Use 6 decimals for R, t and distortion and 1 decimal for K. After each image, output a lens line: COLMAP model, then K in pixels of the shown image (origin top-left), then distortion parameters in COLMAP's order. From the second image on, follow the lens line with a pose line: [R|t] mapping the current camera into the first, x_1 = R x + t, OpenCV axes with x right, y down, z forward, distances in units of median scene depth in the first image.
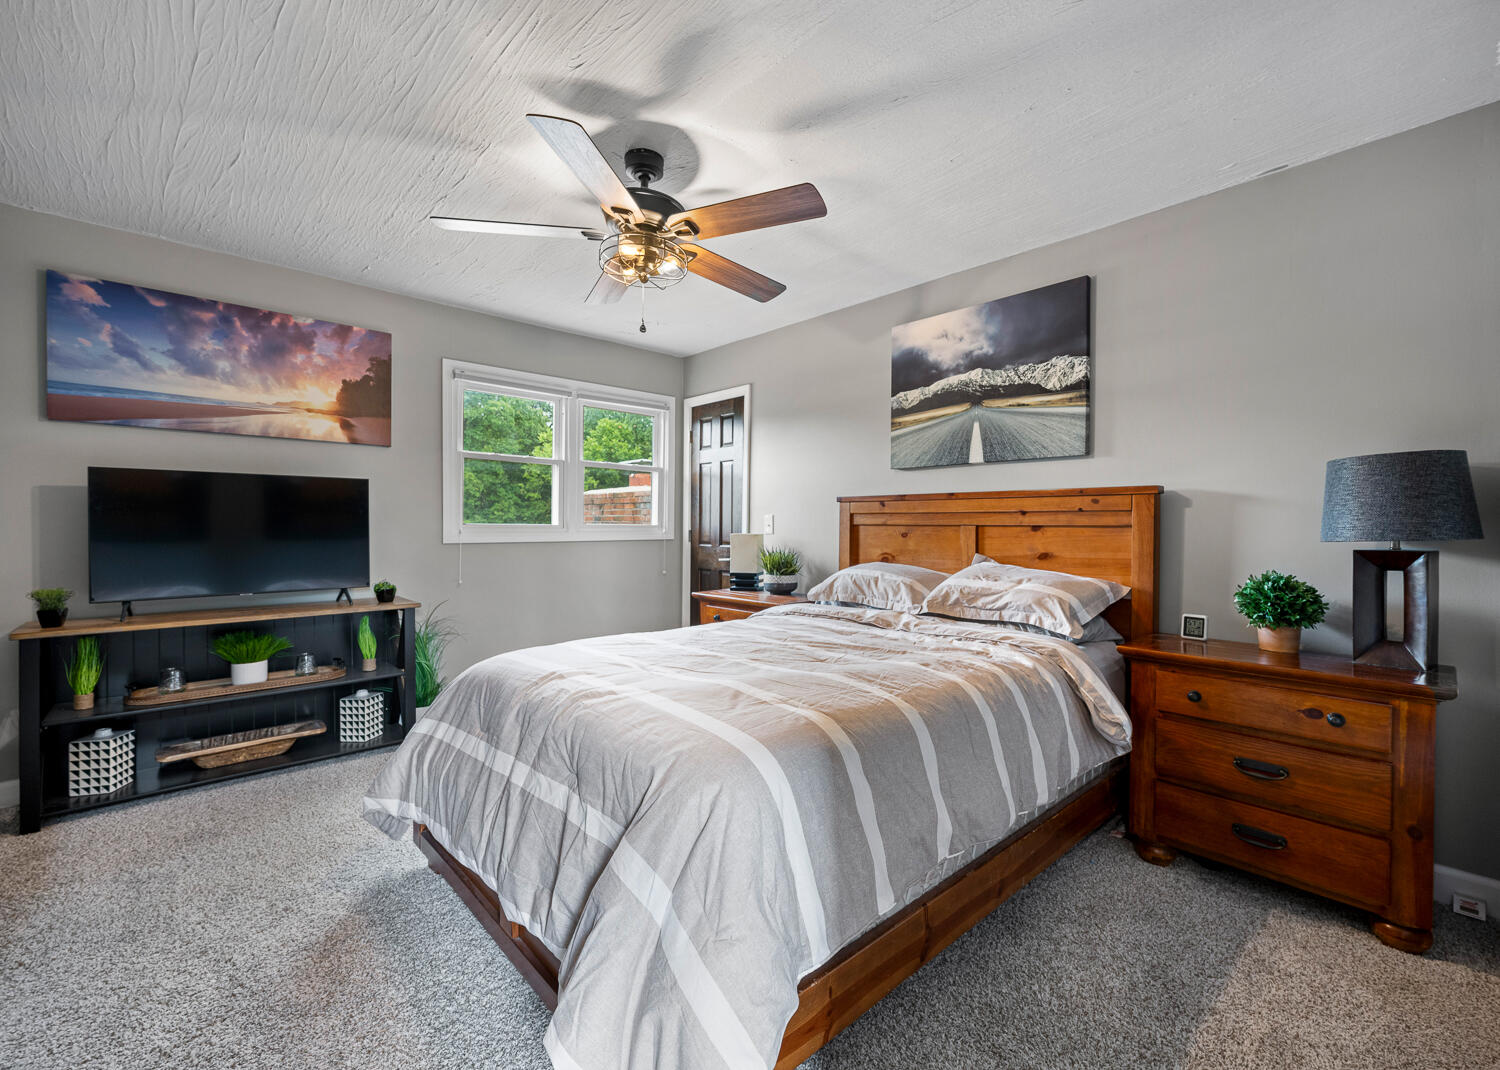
lens RADIAL K [[649.8, 0, 749.6], [0, 649.8, 528.8], [0, 0, 1]] dist [-0.000591, -0.000213]
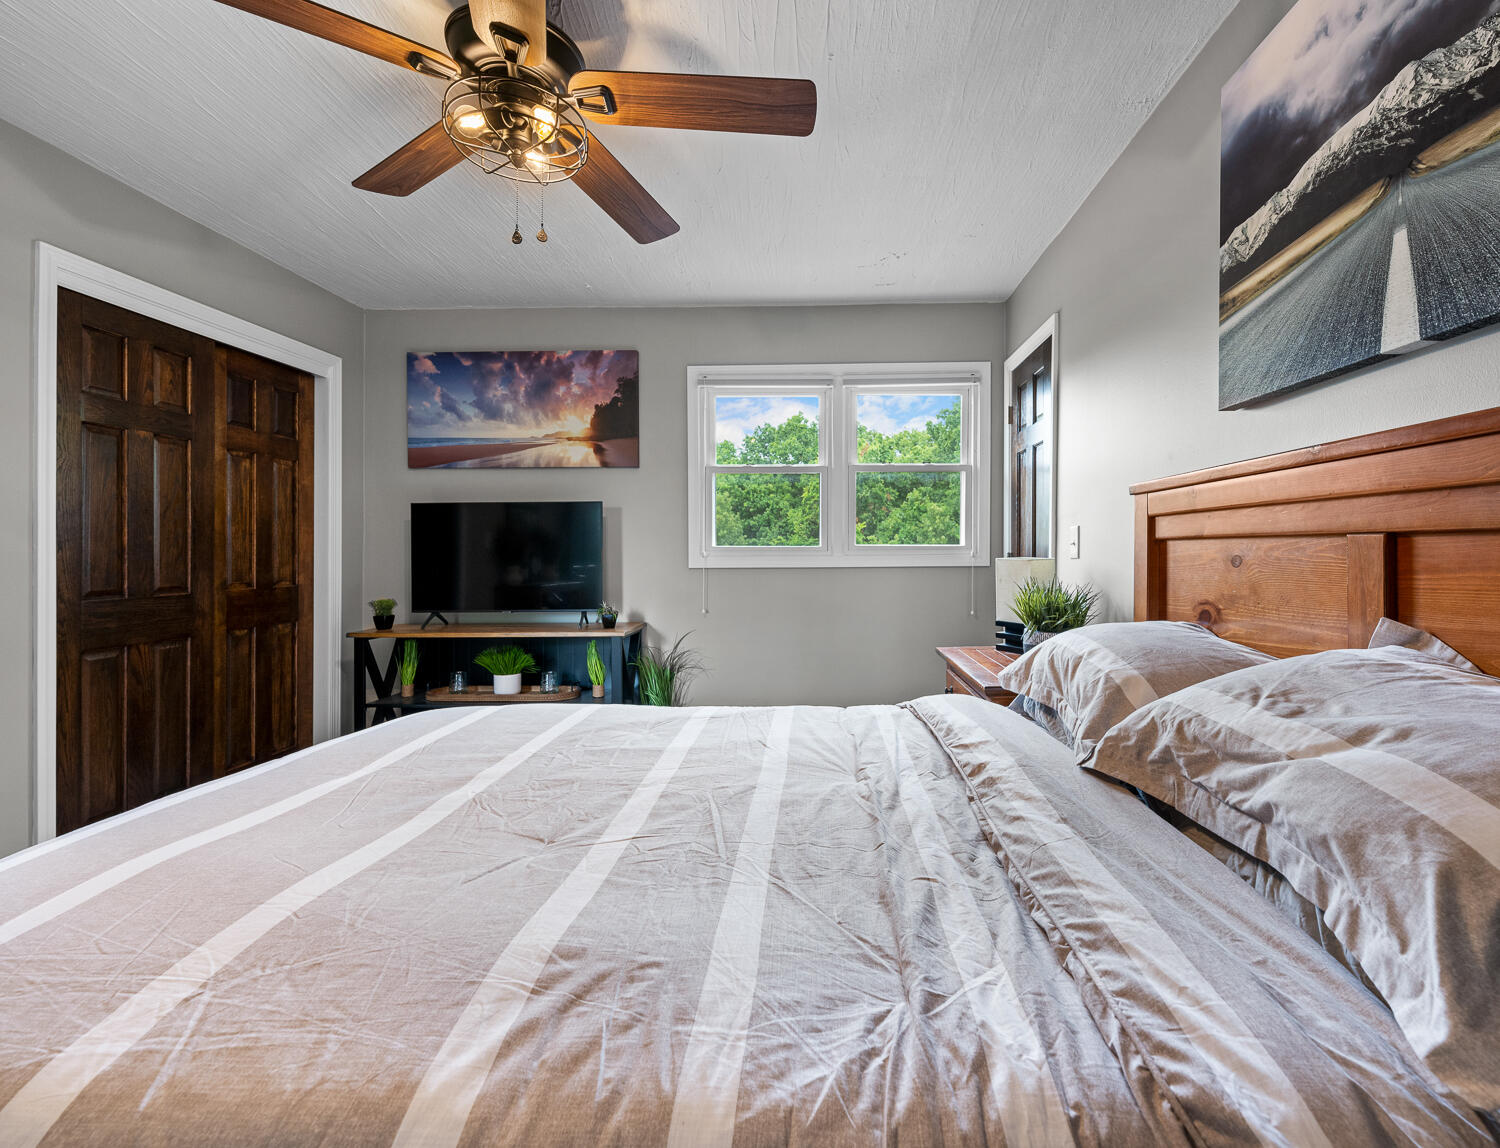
lens RADIAL K [[671.7, 0, 793.9], [0, 671.7, 553.7], [0, 0, 1]] dist [-0.000820, -0.000379]
pose [[0.713432, -0.002683, -0.700719, 0.350326], [0.002077, 0.999996, -0.001715, 0.005084], [0.700721, -0.000232, 0.713435, 0.504186]]
